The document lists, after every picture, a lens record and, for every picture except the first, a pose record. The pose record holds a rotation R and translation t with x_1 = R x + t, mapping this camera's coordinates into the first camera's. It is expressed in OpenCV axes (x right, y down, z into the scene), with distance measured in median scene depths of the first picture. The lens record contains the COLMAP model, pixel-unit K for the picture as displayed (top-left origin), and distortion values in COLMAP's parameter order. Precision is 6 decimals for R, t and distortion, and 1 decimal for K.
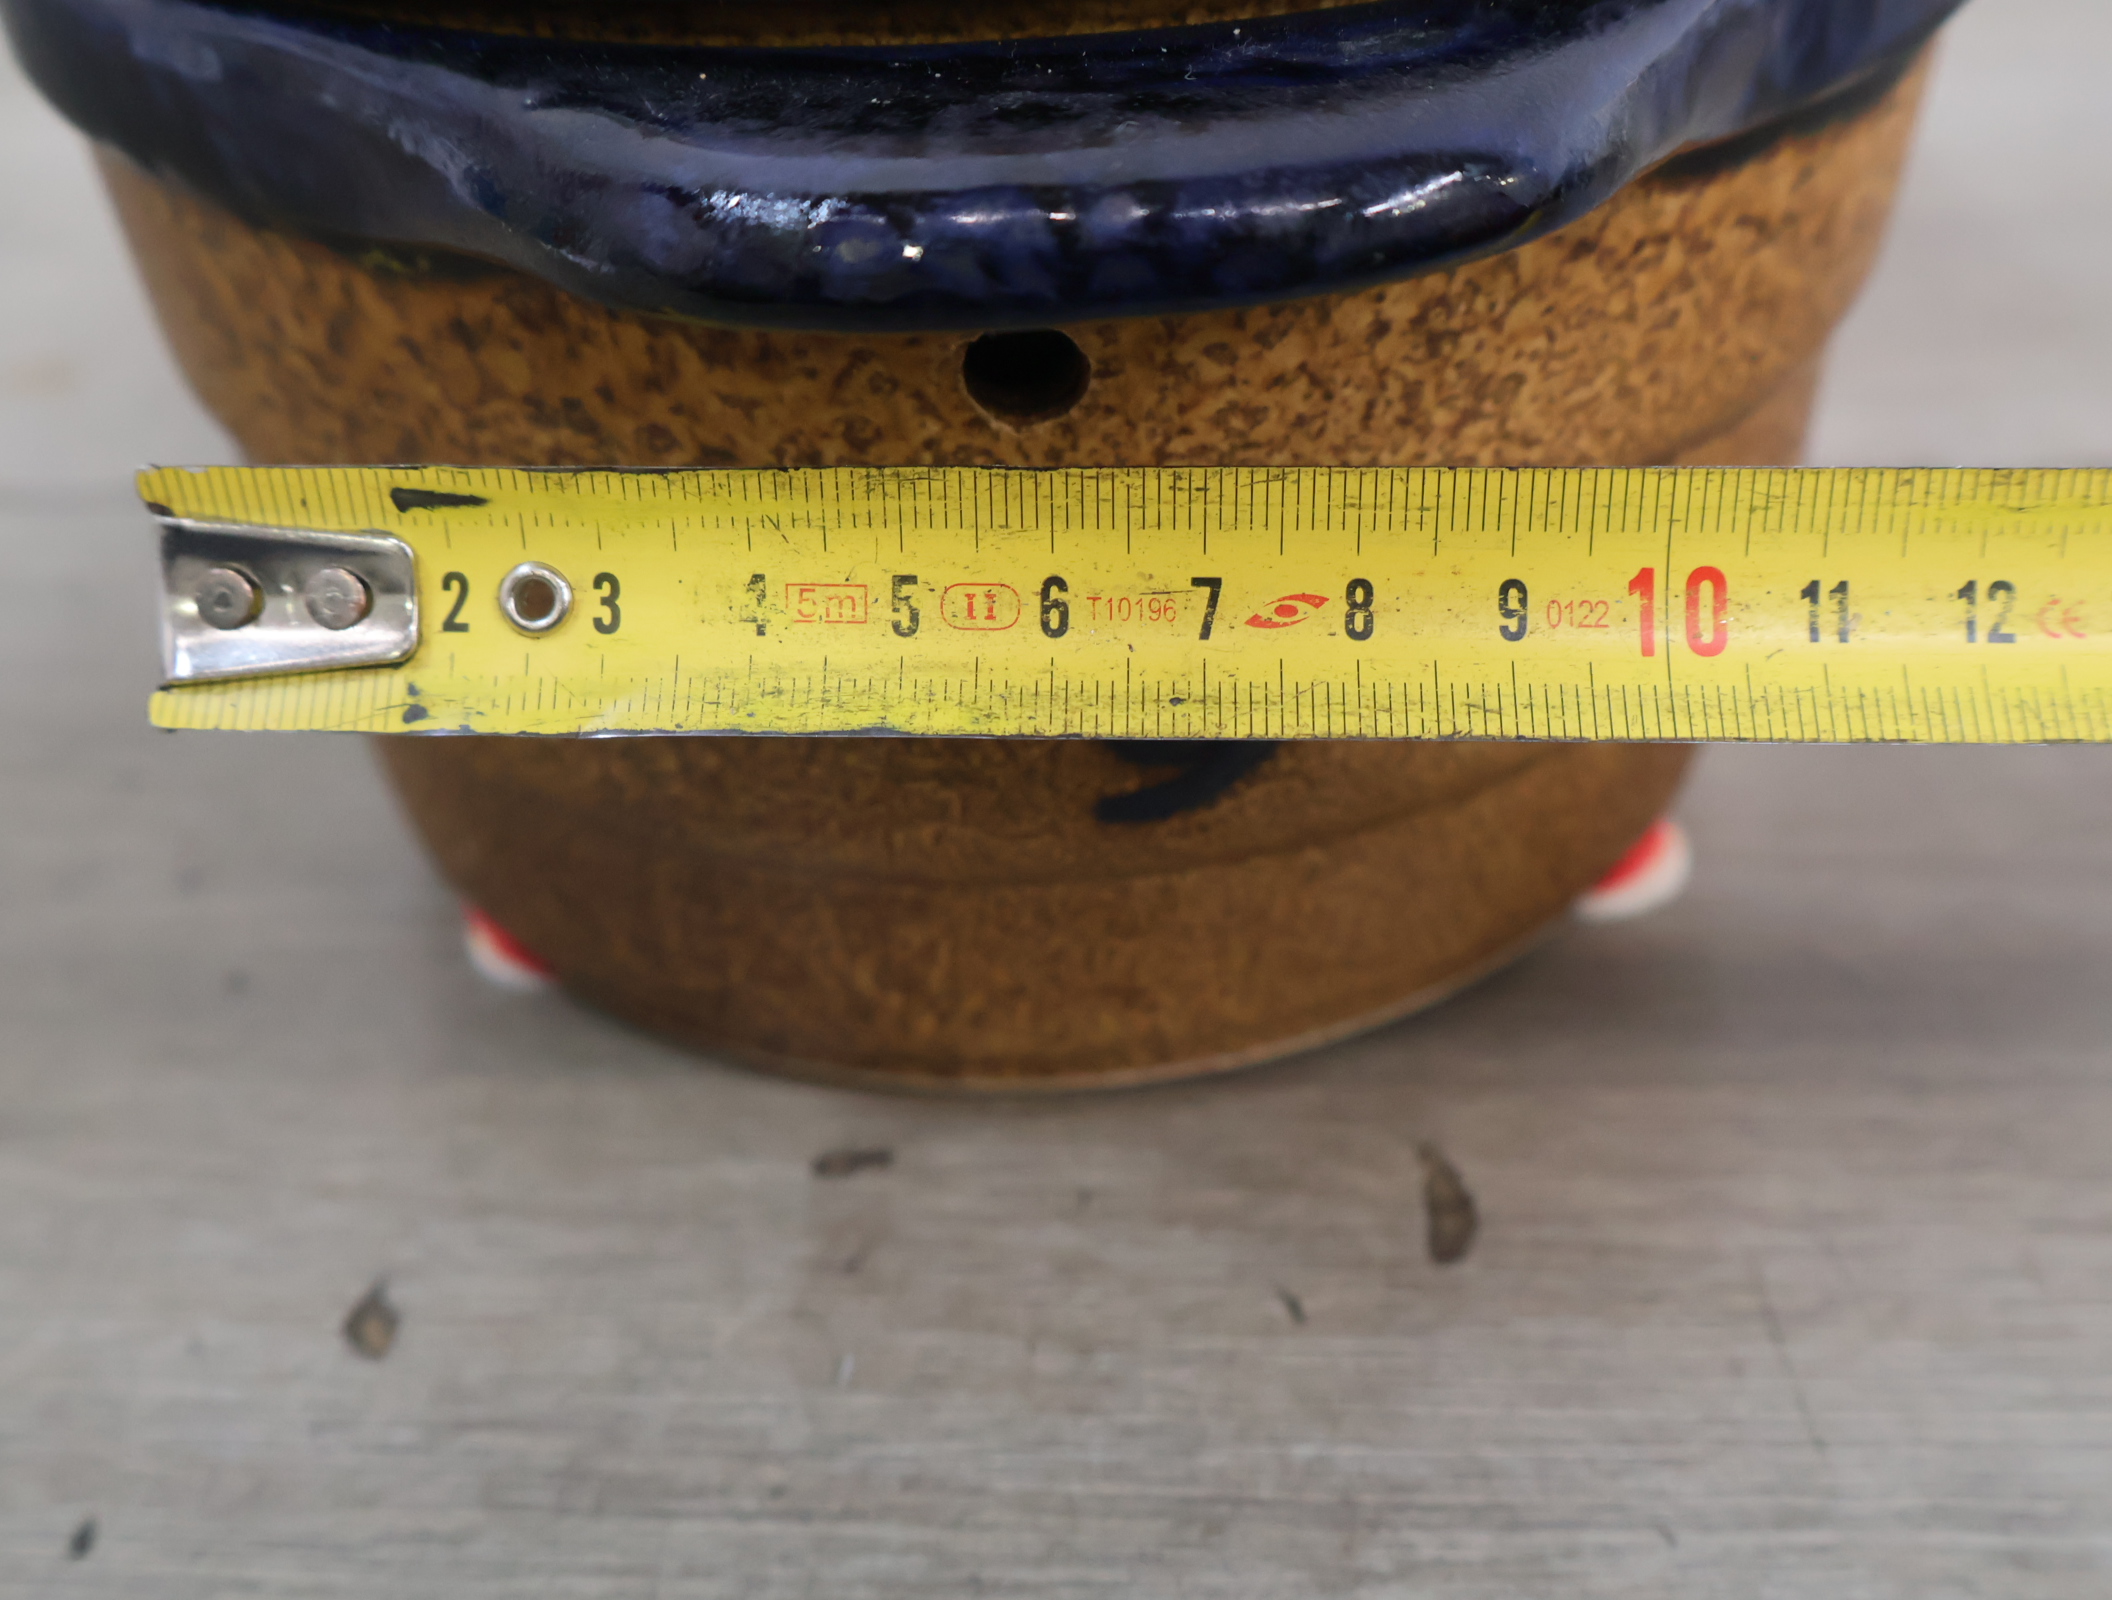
lens RADIAL K [[2451.5, 0, 1044.5], [0, 2451.5, 798.3], [0, 0, 1]] dist [0.013215, -0.003892]
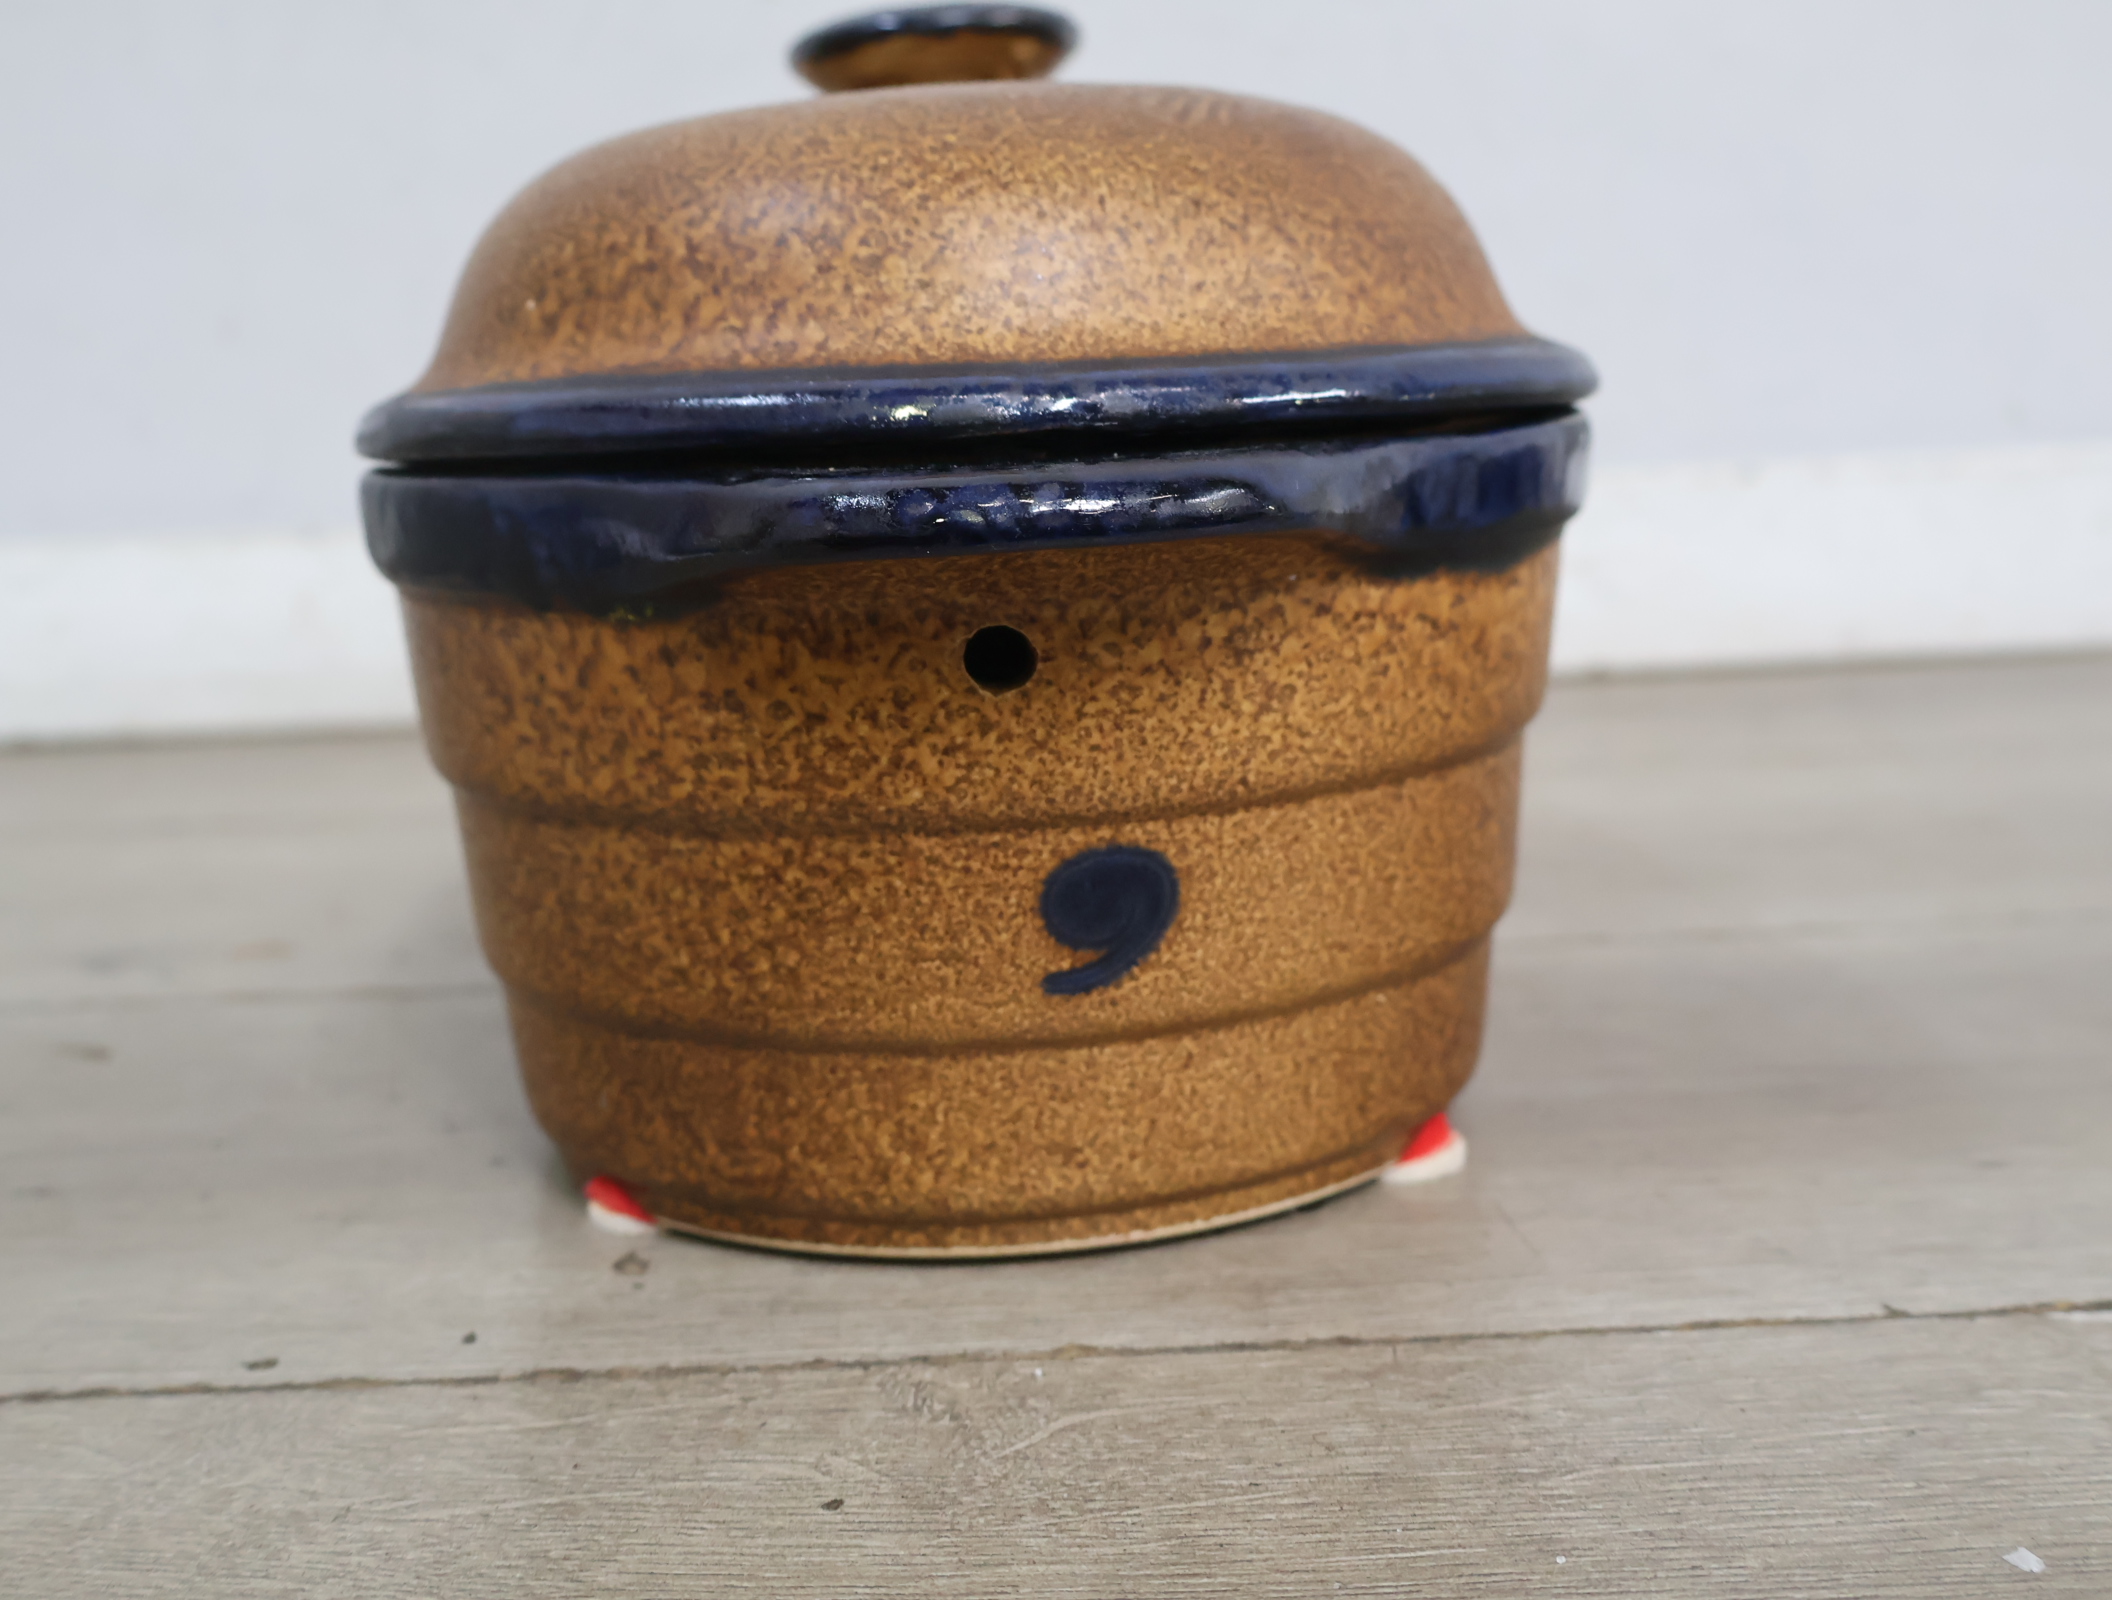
lens RADIAL K [[2511.1, 0, 1056.0], [0, 2511.1, 800.0], [0, 0, 1]] dist [0.013307, -0.008959]
pose [[0.999643, 0.001981, 0.026649, -0.014438], [0.009396, 0.907520, -0.419904, 0.617470], [-0.025017, 0.420004, 0.907177, -0.524220]]
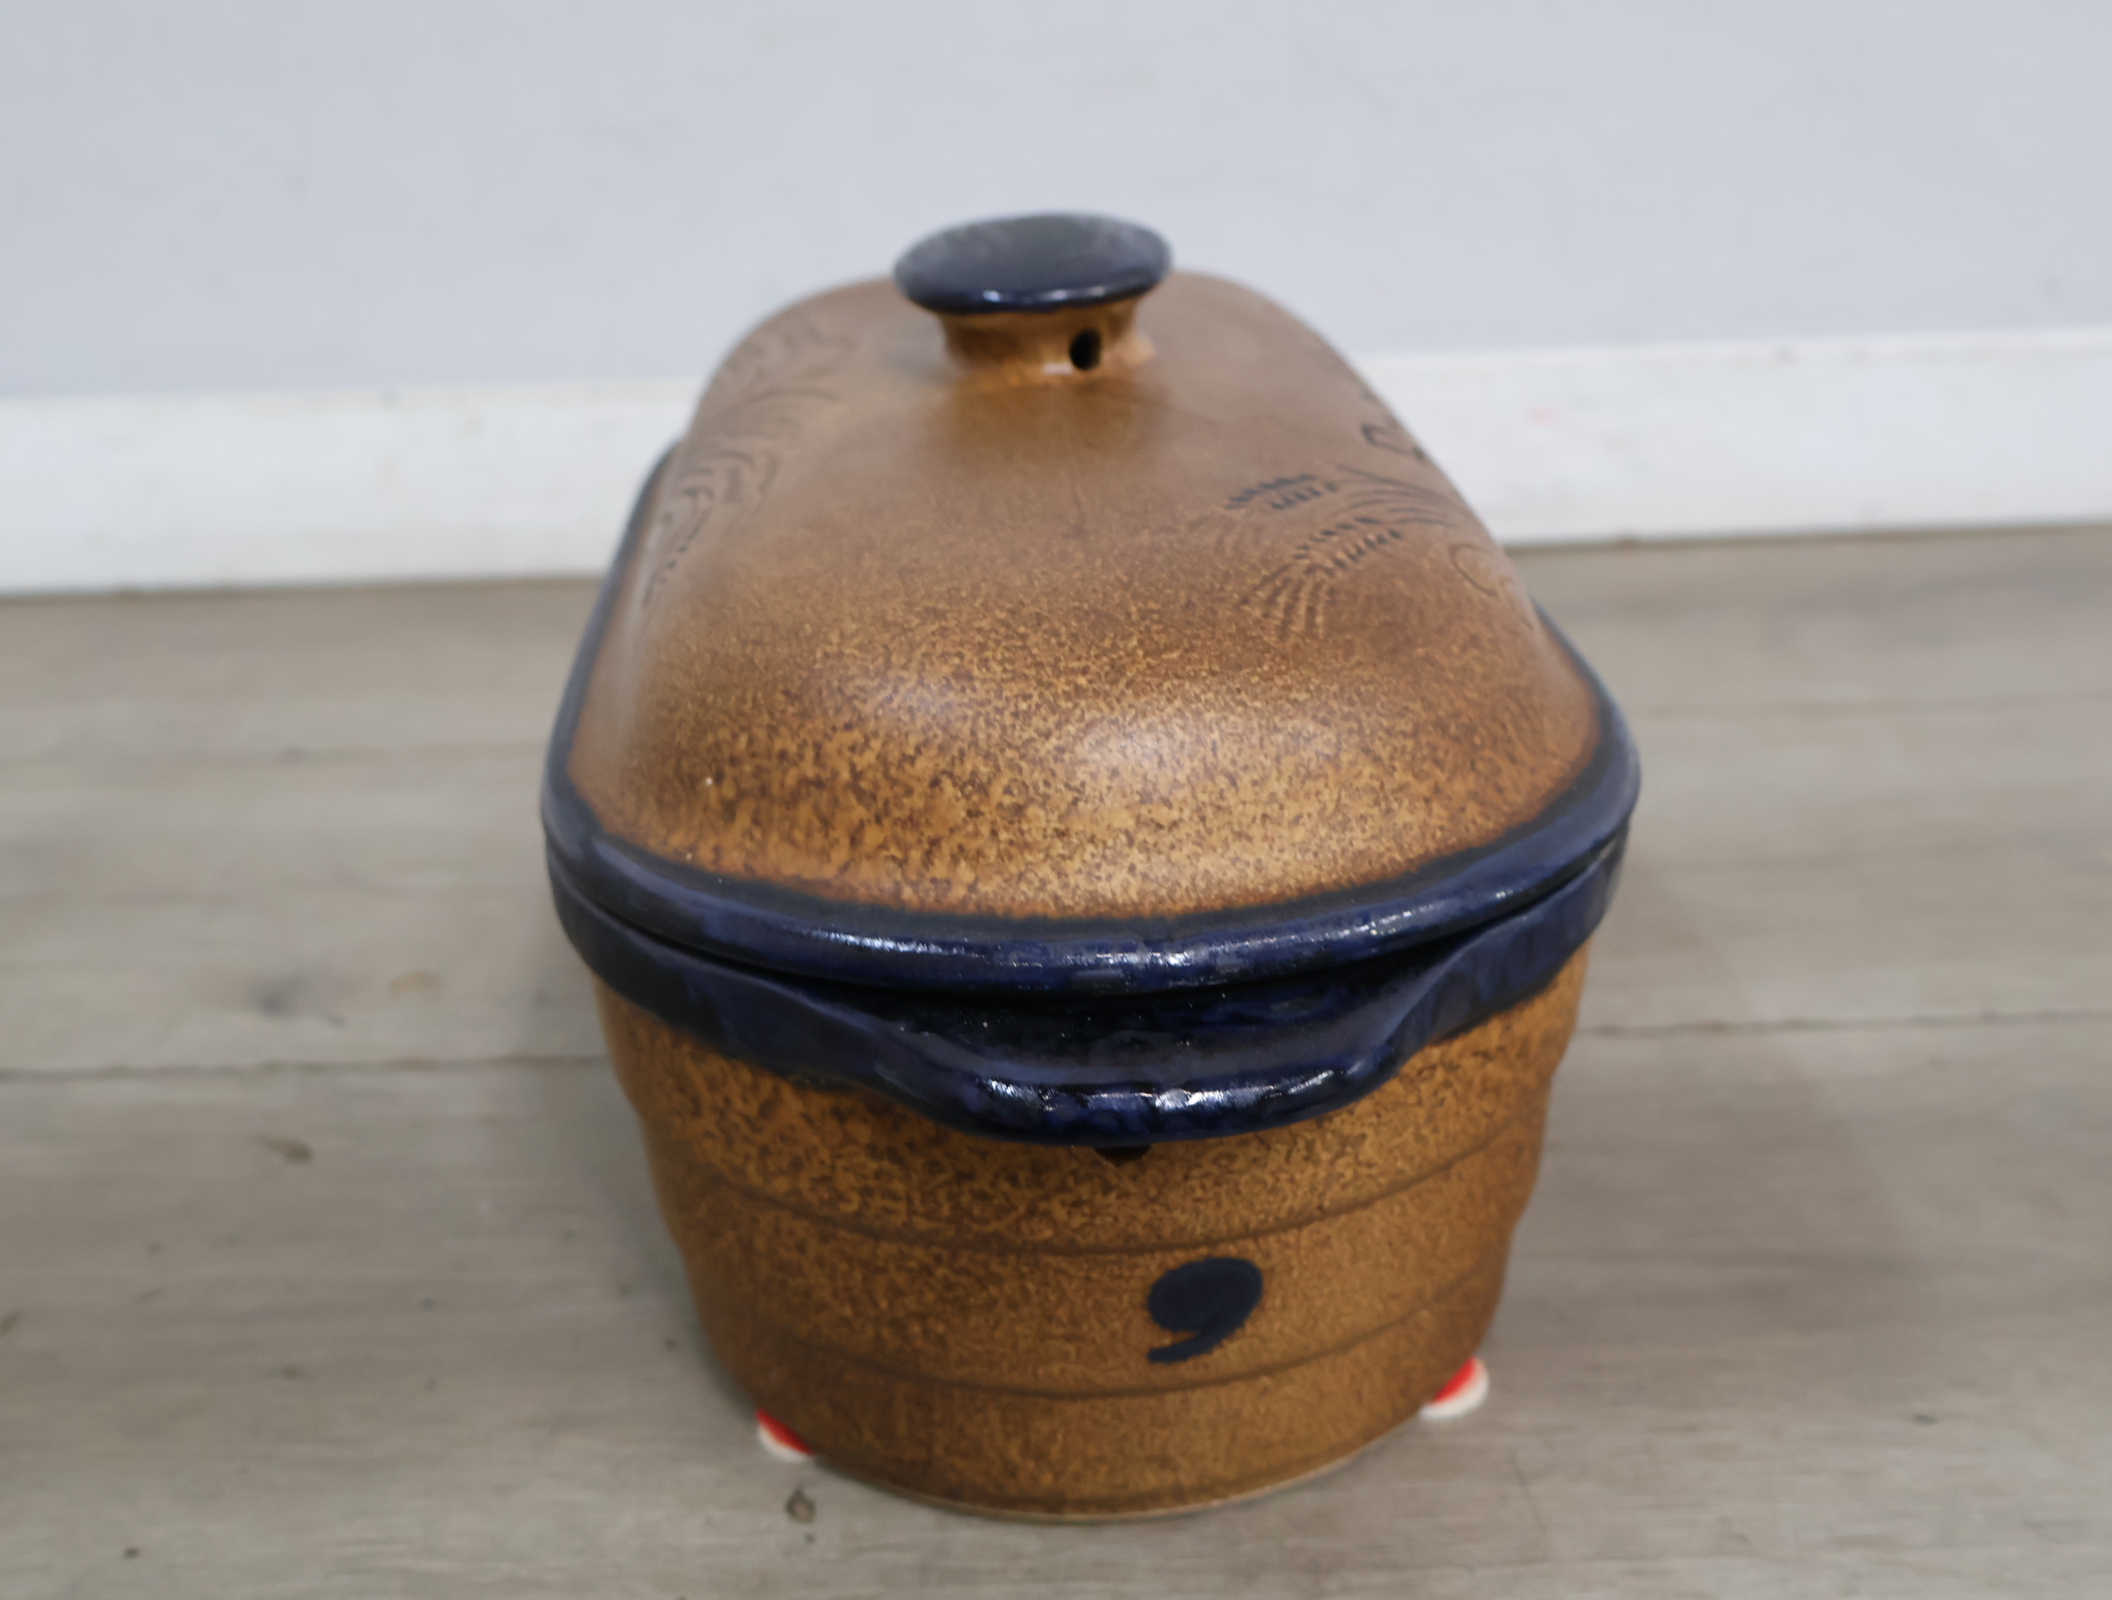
lens RADIAL K [[2511.1, 0, 1056.0], [0, 2511.1, 800.0], [0, 0, 1]] dist [0.013307, -0.008959]
pose [[0.999639, 0.005934, 0.026191, -0.111669], [-0.000590, 0.979902, -0.199481, -0.030918], [-0.026849, 0.199393, 0.979552, -1.046158]]
